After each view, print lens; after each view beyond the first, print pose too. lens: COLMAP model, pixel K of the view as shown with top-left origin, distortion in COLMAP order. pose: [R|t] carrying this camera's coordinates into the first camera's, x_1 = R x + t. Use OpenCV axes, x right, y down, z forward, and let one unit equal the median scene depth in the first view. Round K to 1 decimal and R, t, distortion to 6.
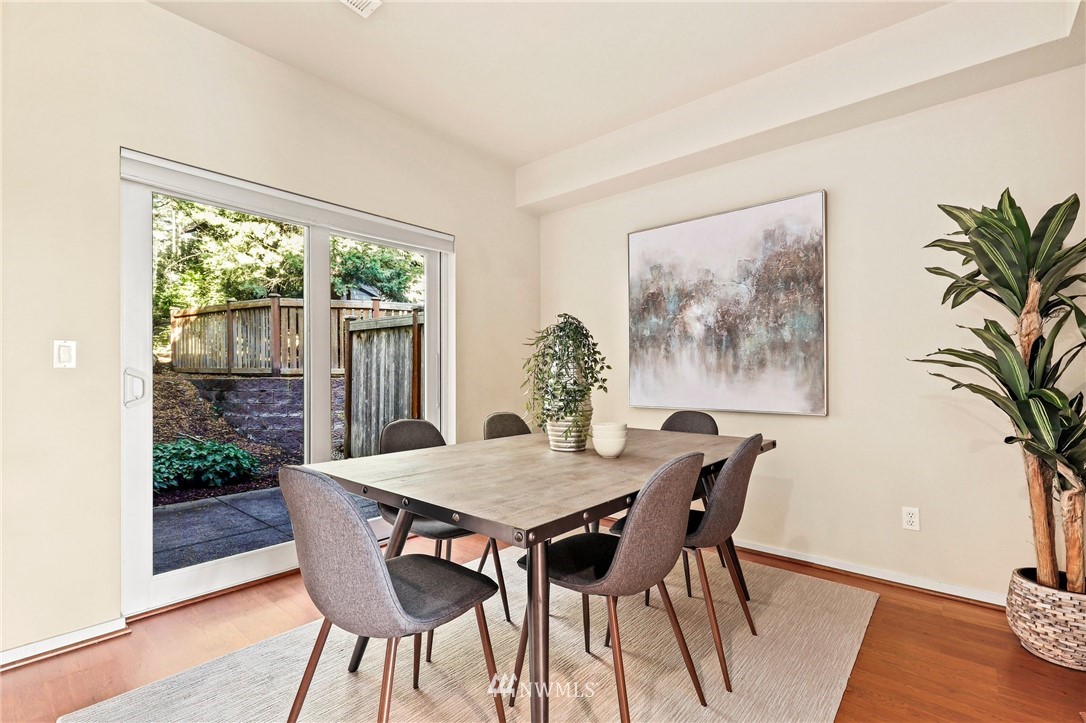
lens RADIAL K [[497.6, 0, 543.2], [0, 497.6, 365.0], [0, 0, 1]] dist [0.003938, 0.001662]
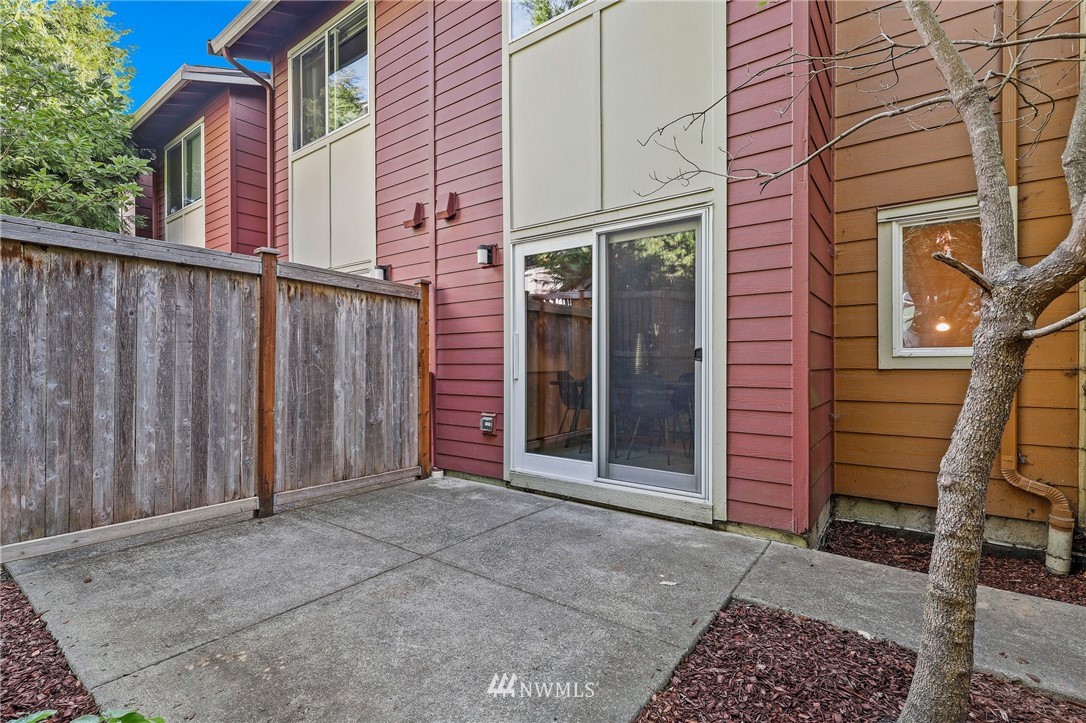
lens RADIAL K [[497.6, 0, 542.5], [0, 497.6, 362.7], [0, 0, 1]] dist [0.003938, 0.001662]
pose [[-0.074746, 0.006420, 0.997182, -0.905353], [-0.014131, 0.999872, -0.007496, 0.034998], [-0.997102, -0.014651, -0.074646, 0.632269]]
